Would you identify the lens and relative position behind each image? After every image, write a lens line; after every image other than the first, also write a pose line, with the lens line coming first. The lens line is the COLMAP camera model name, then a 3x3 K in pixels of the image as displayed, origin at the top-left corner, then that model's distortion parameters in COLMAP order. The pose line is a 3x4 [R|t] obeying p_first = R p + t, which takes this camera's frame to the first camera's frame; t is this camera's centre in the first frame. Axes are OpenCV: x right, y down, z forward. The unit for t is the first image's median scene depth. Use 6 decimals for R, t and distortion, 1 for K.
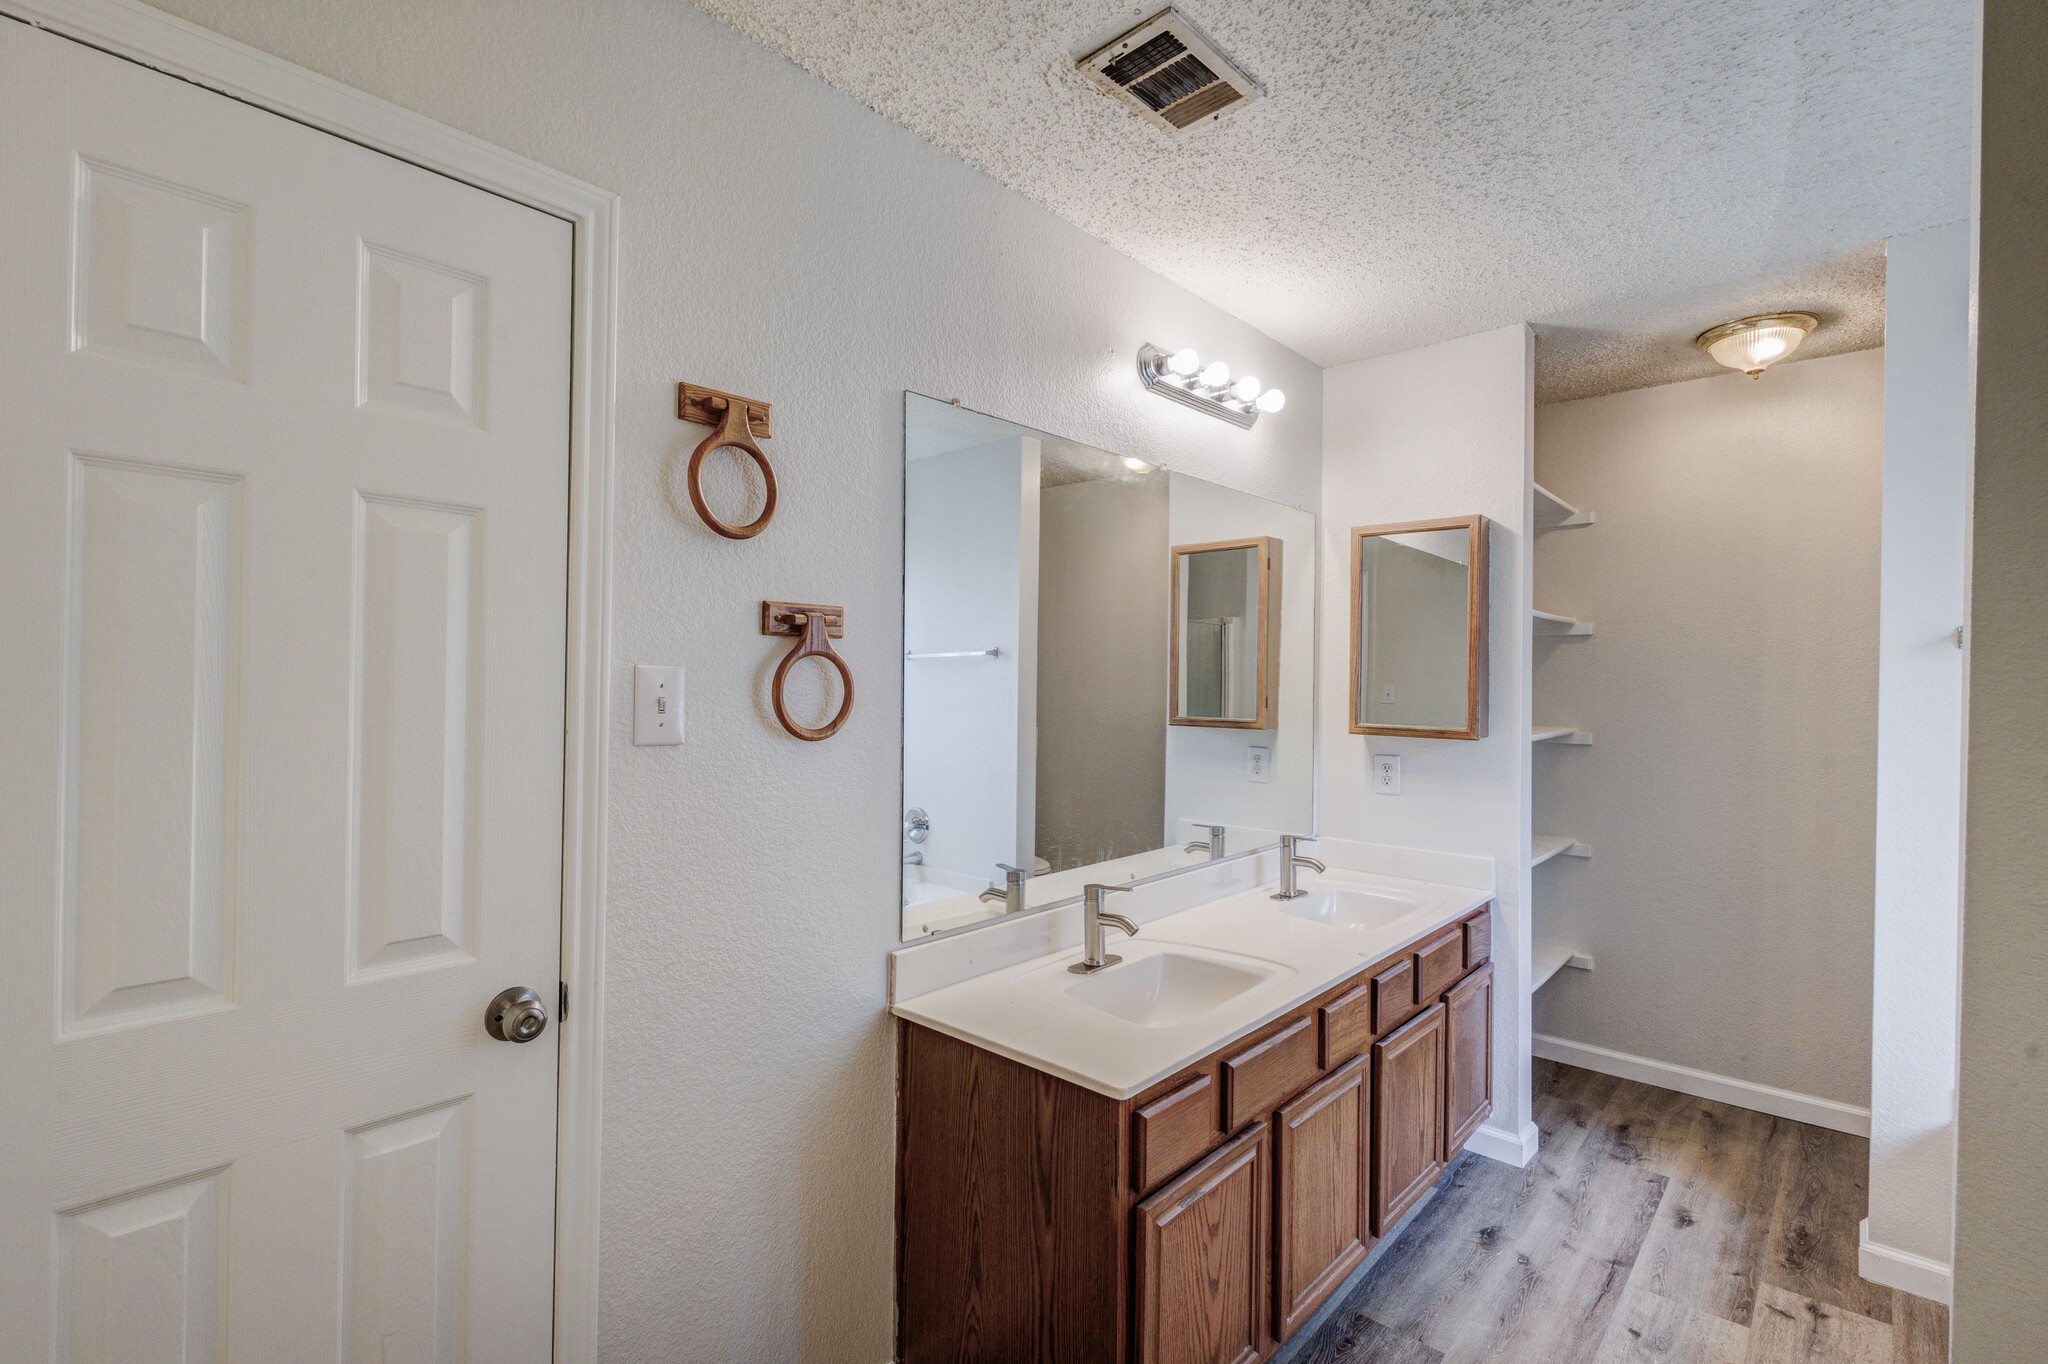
lens RADIAL K [[930.4, 0, 1027.7], [0, 930.4, 680.7], [0, 0, 1]] dist [0.009335, -0.004028]
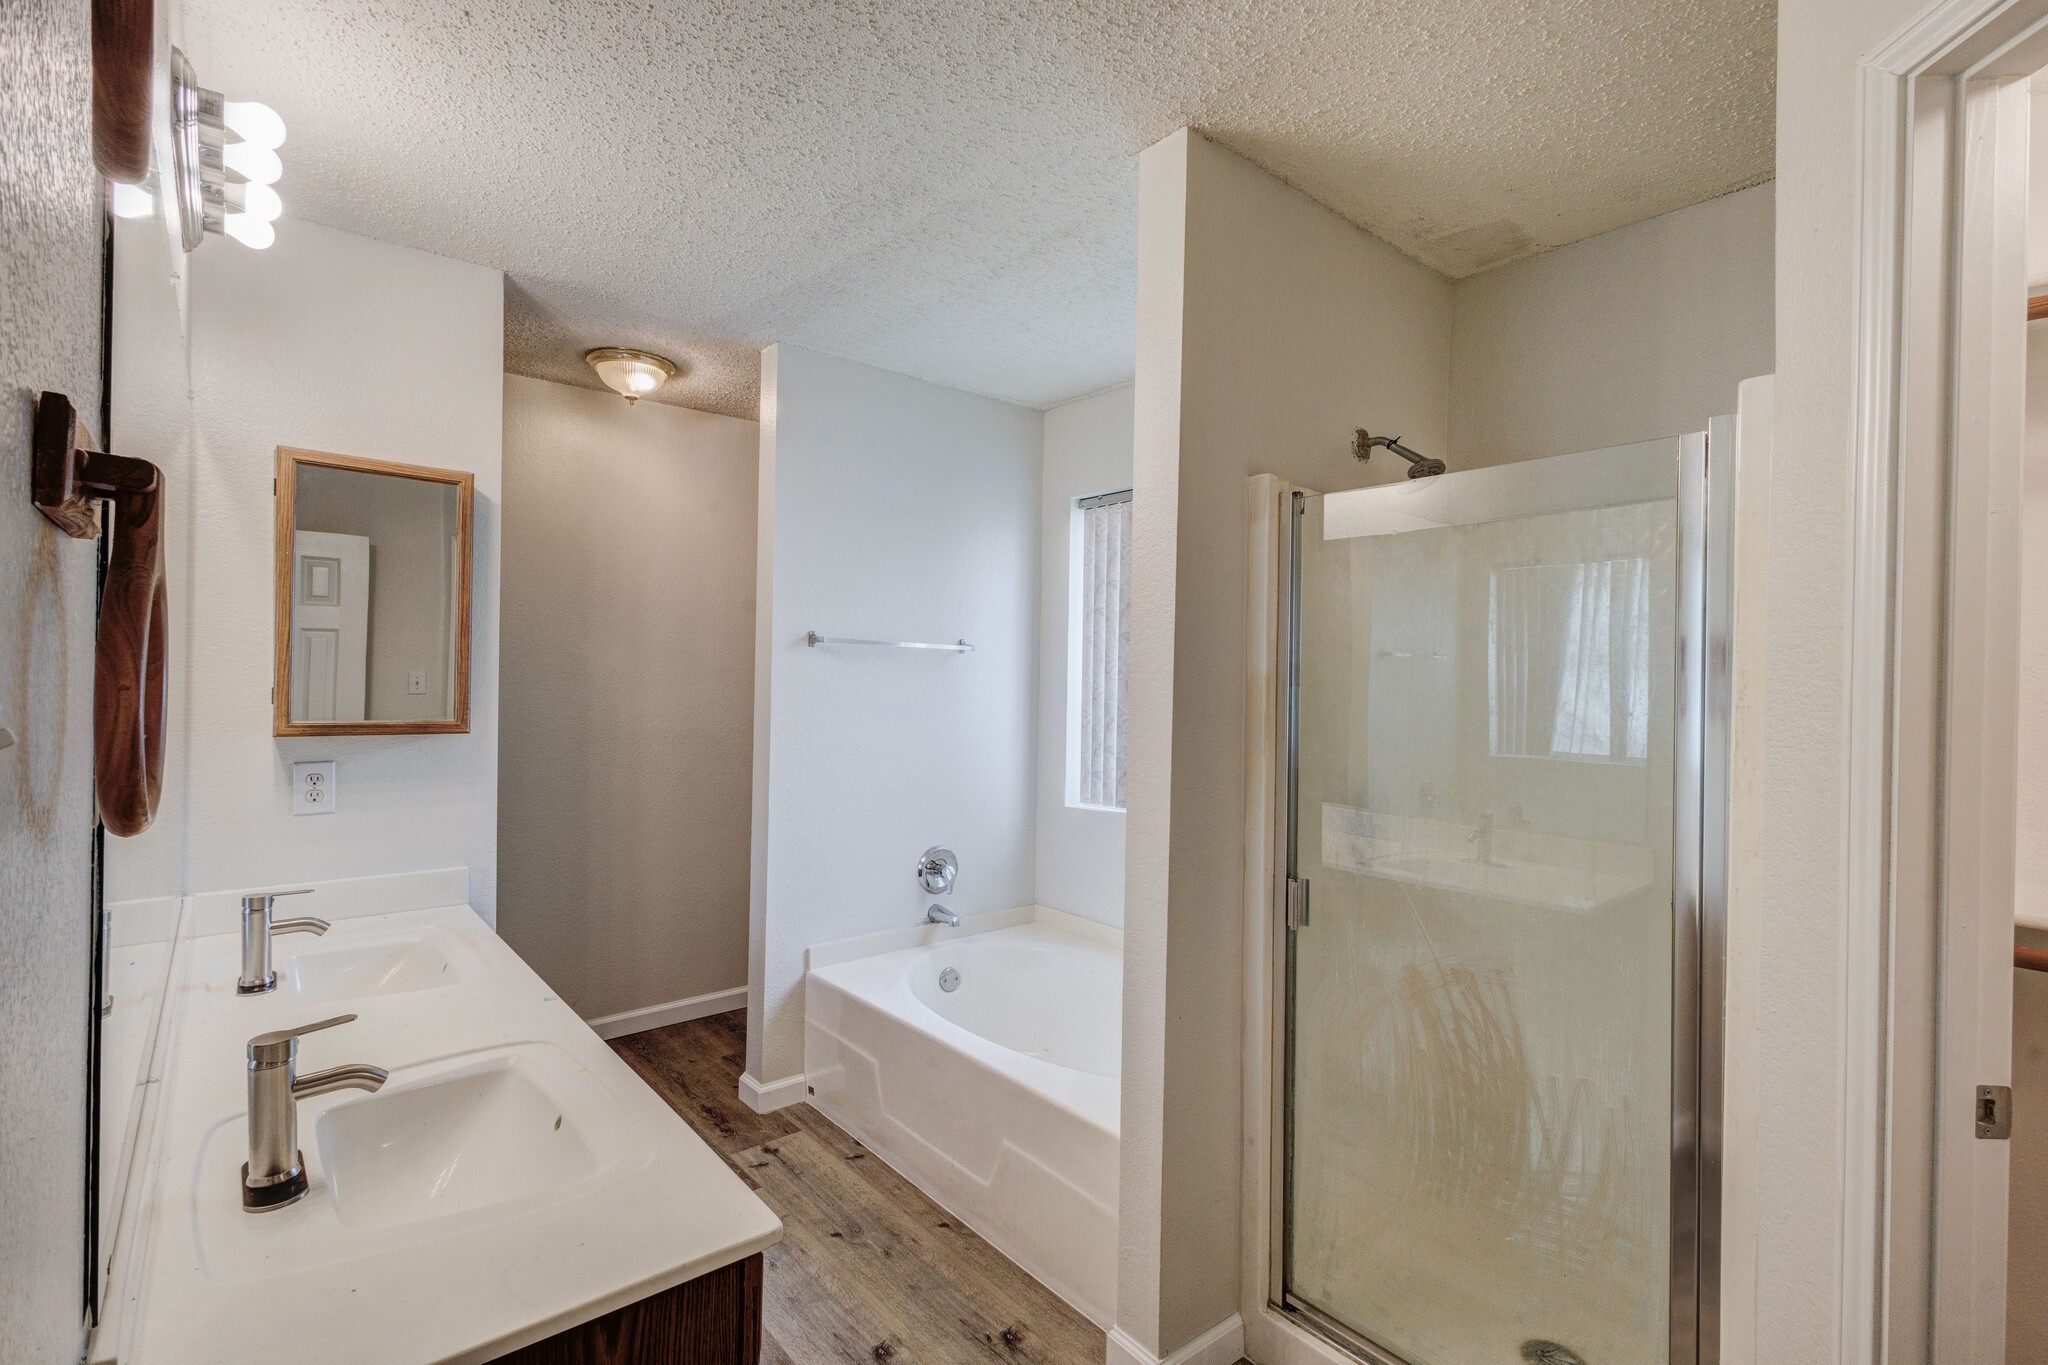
lens RADIAL K [[930.4, 0, 1025.6], [0, 930.4, 678.0], [0, 0, 1]] dist [0.009335, -0.004028]
pose [[0.136975, -0.004788, 0.990563, -0.305981], [-0.012220, 0.999904, 0.006523, 0.000944], [-0.990499, -0.012998, 0.136903, 0.368600]]
